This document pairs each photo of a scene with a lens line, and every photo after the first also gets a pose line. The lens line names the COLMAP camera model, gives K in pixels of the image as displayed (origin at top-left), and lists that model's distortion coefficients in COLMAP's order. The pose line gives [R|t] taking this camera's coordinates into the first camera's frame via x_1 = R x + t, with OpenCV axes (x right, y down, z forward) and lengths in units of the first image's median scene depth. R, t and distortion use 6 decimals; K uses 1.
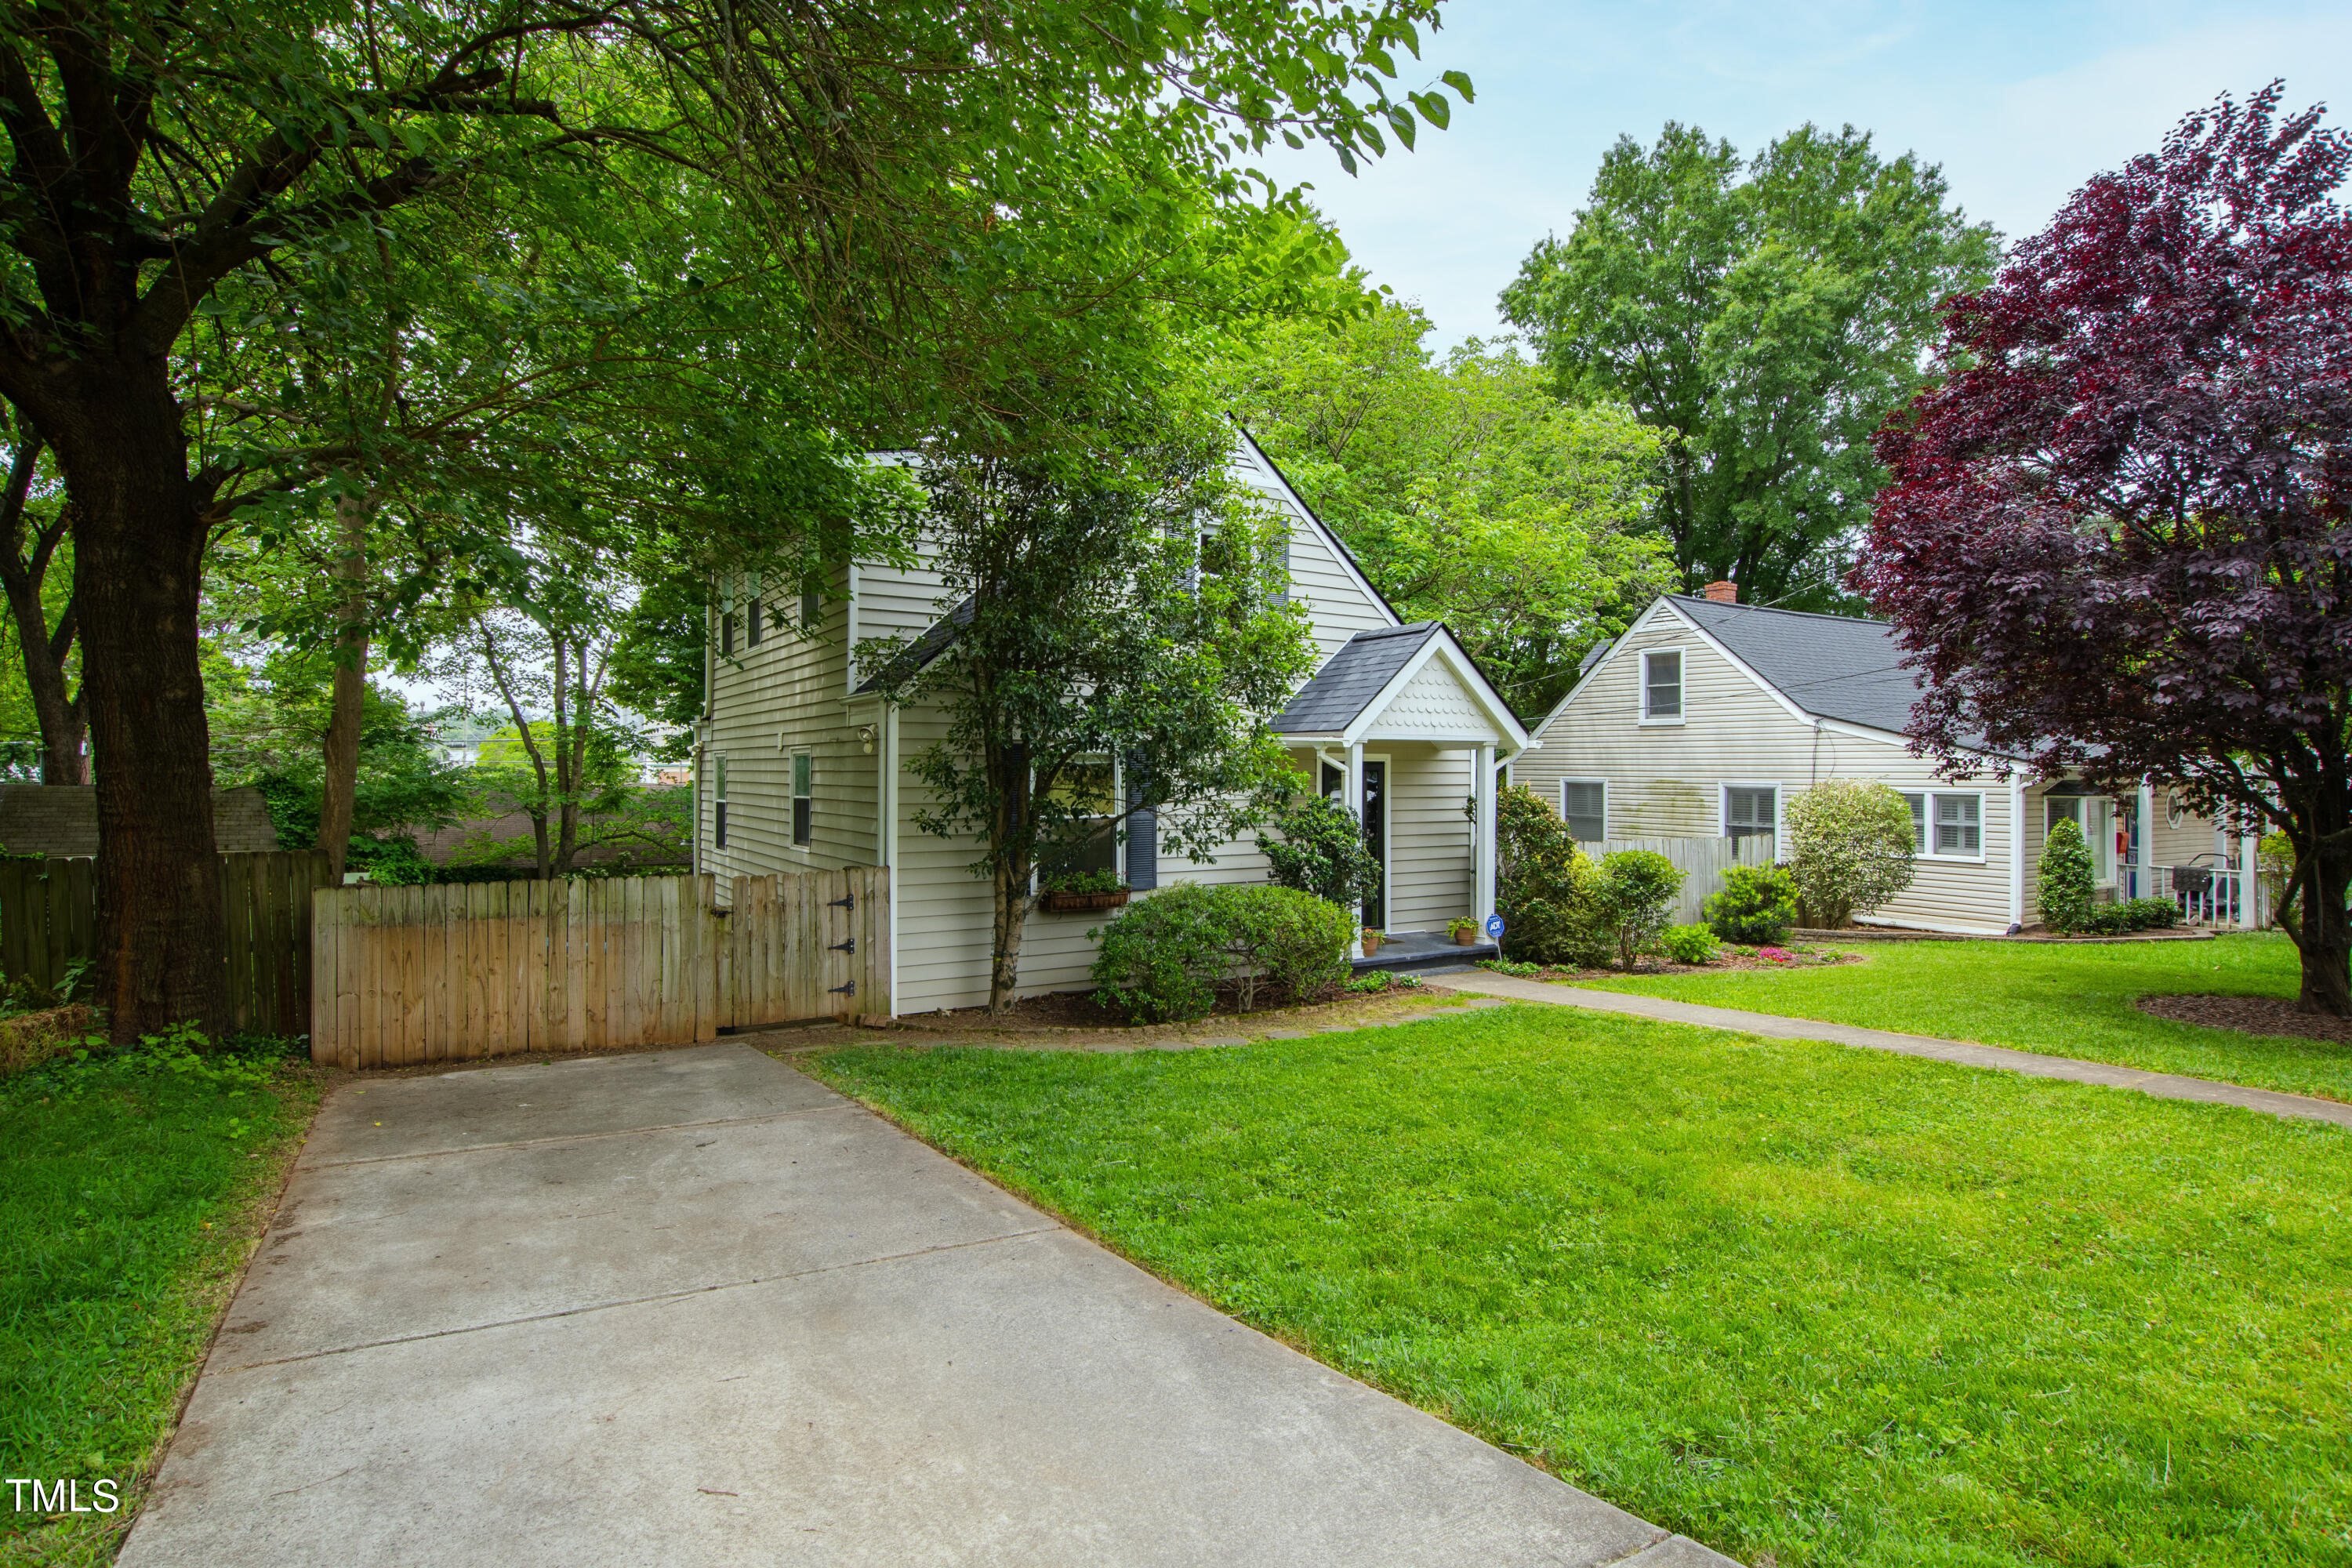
lens RADIAL K [[1185.9, 0, 1176.0], [0, 1185.9, 772.0], [0, 0, 1]] dist [-0.000589, -0.000340]
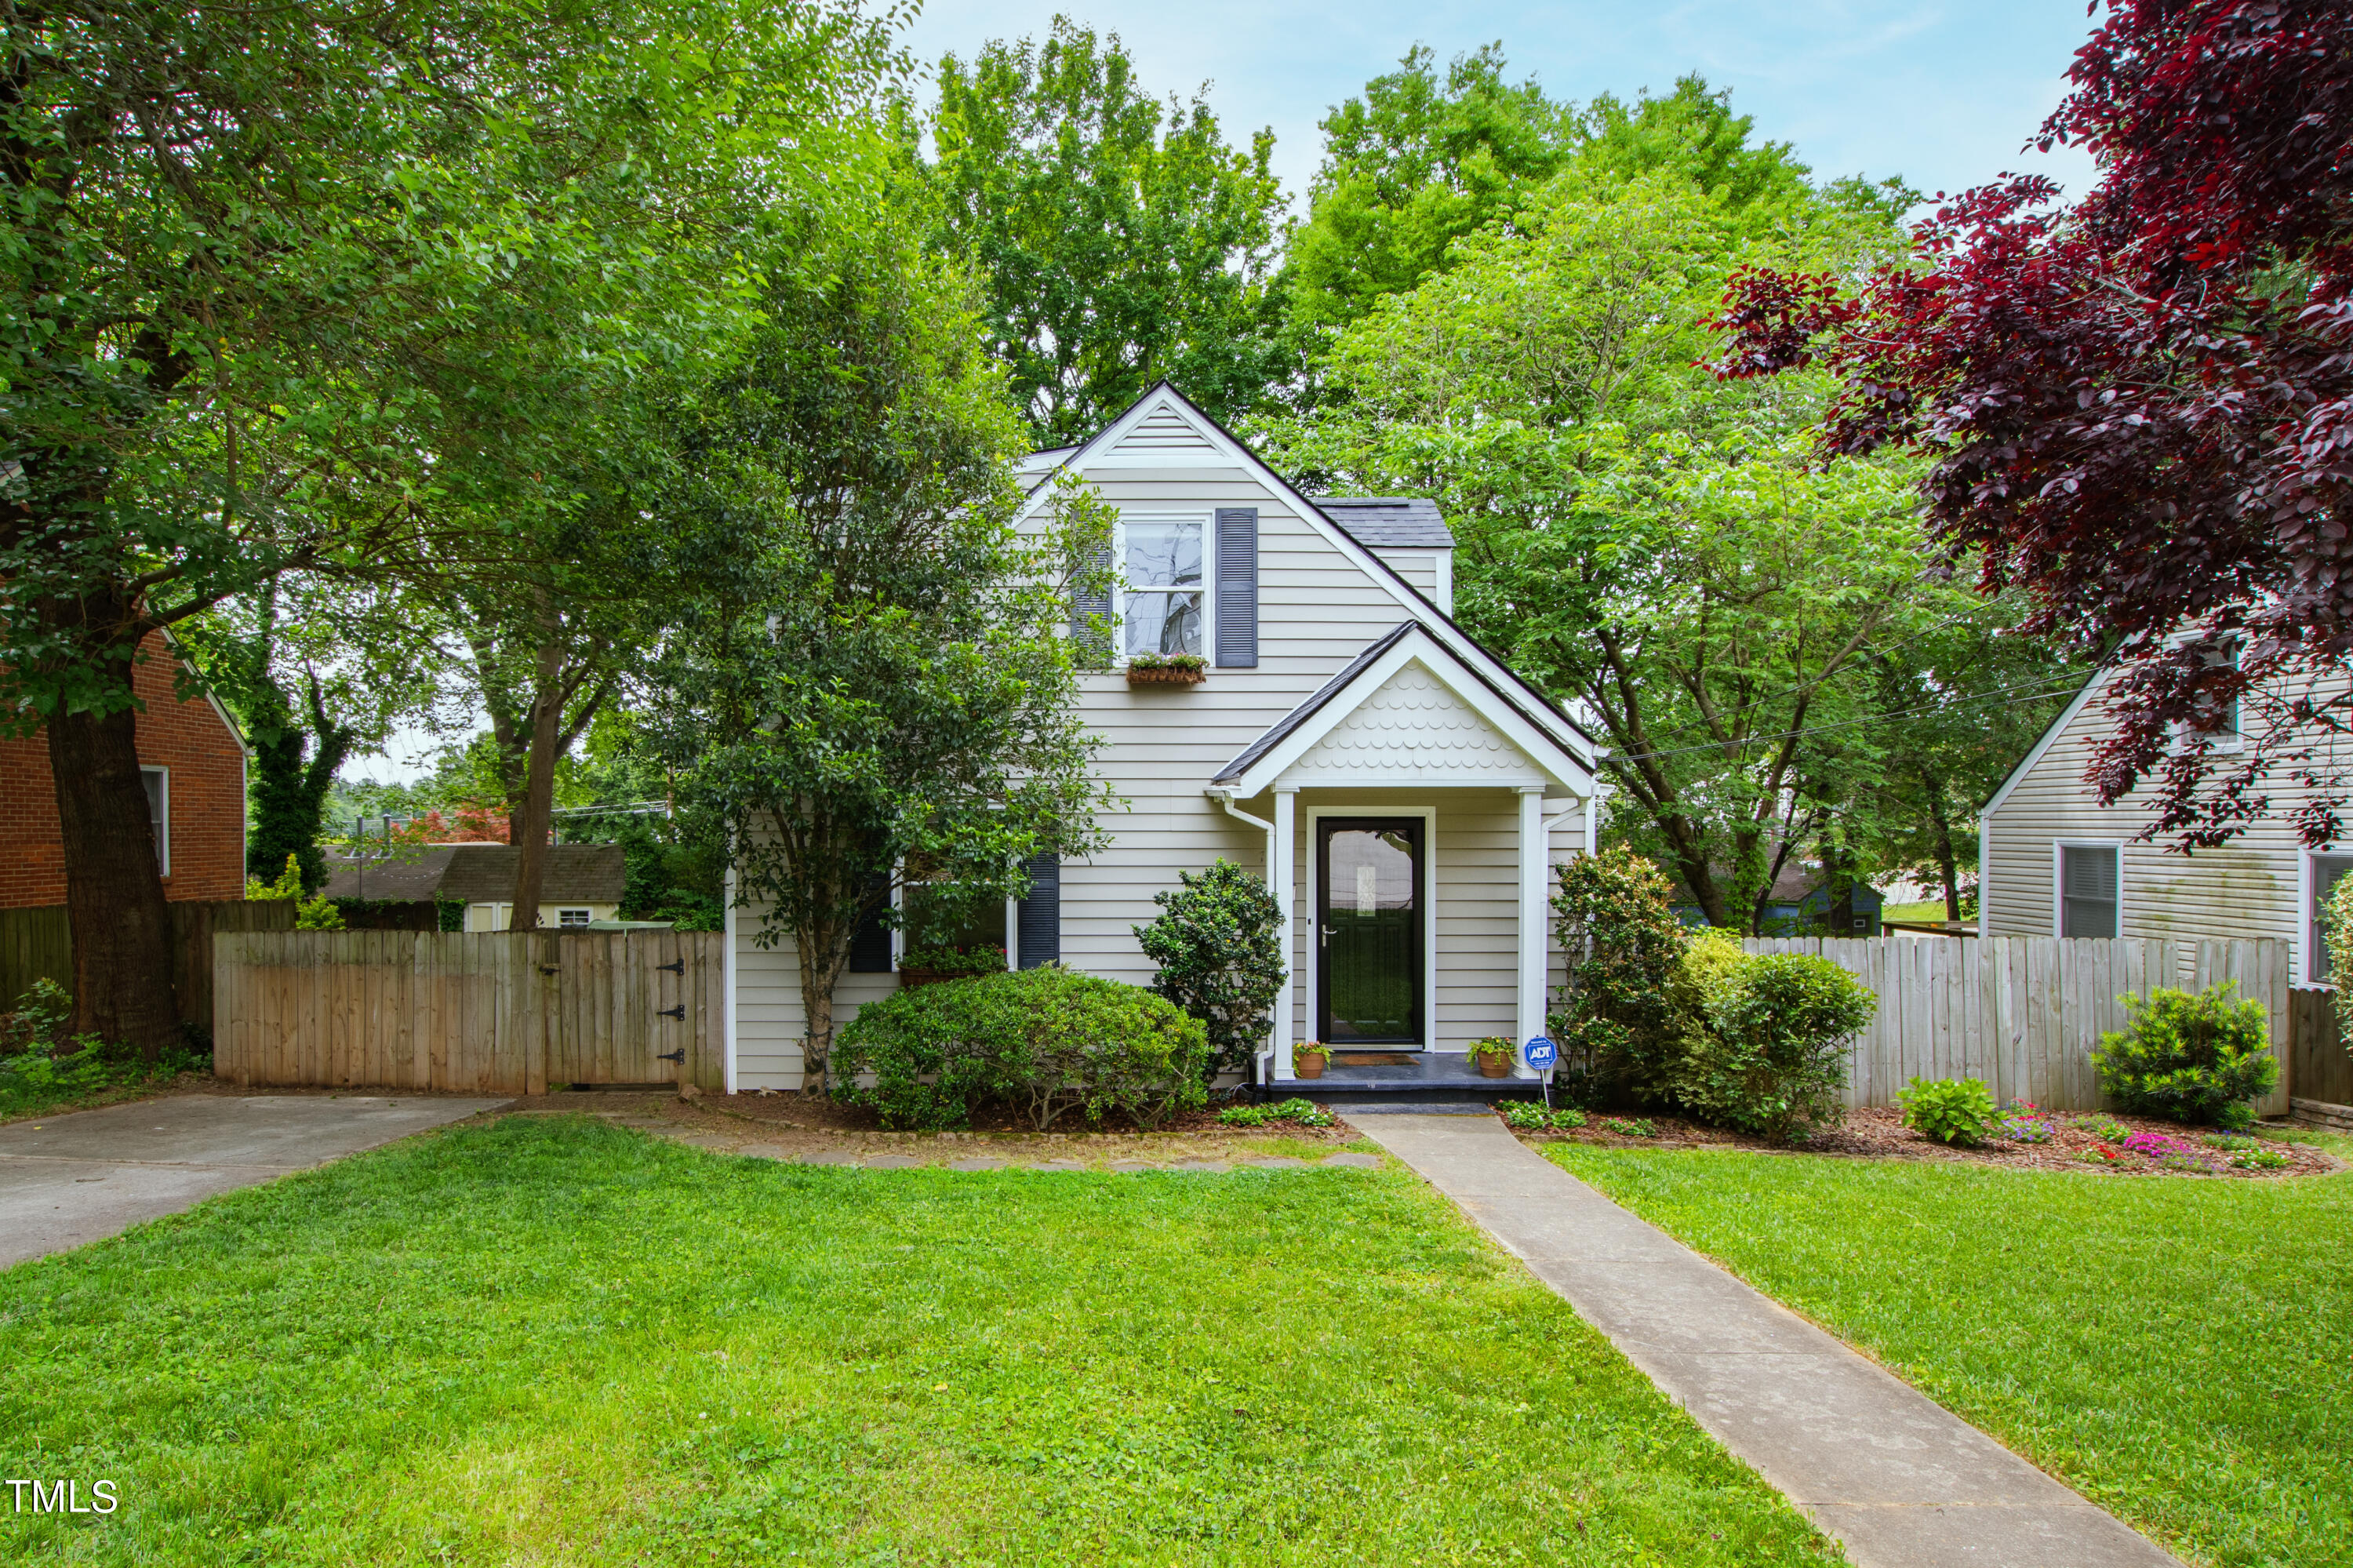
lens RADIAL K [[1276.6, 0, 1189.7], [0, 1276.6, 848.7], [0, 0, 1]] dist [-0.010799, 0.000273]
pose [[0.858824, 0.007405, -0.512218, 0.521781], [0.000141, 0.999892, 0.014691, -0.000727], [0.512271, -0.012689, 0.858730, 0.282845]]
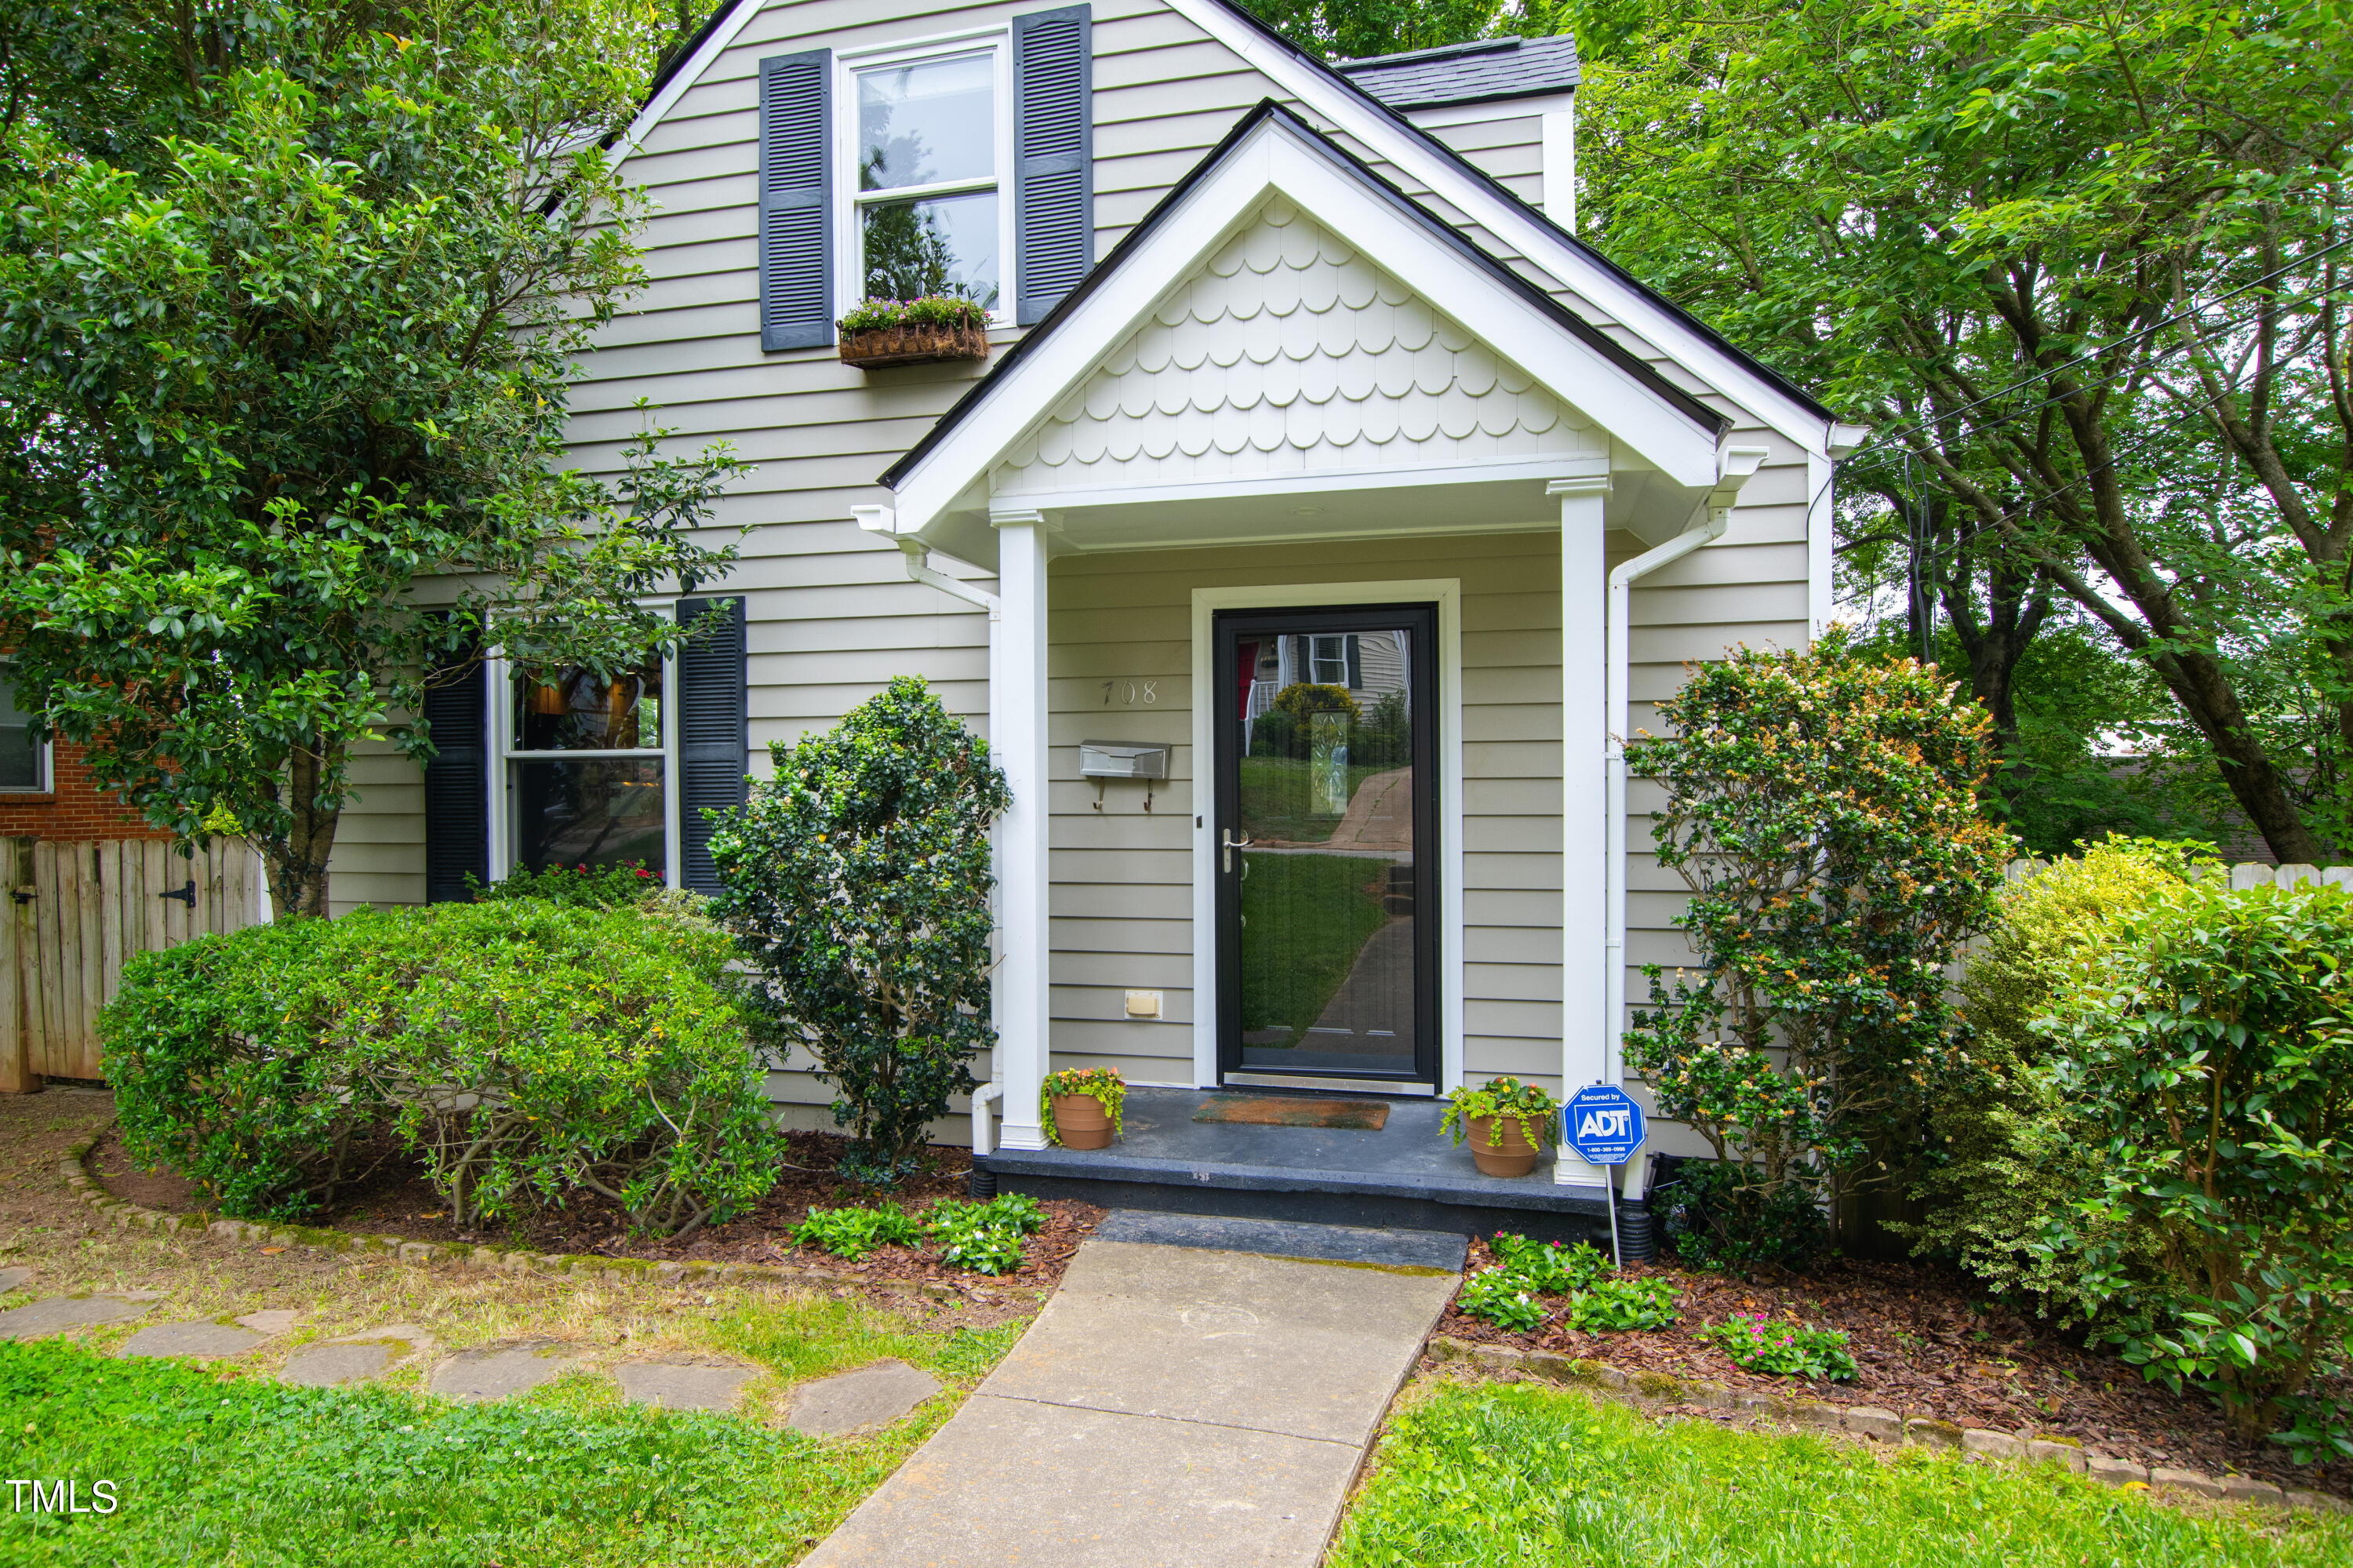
lens RADIAL K [[1477.0, 0, 1173.5], [0, 1477.0, 795.3], [0, 0, 1]] dist [-0.000613, 0.002652]
pose [[0.664581, -0.002951, -0.747211, 0.513098], [0.006990, 0.999973, 0.002268, 0.054071], [0.747184, -0.006730, 0.664583, 0.757081]]
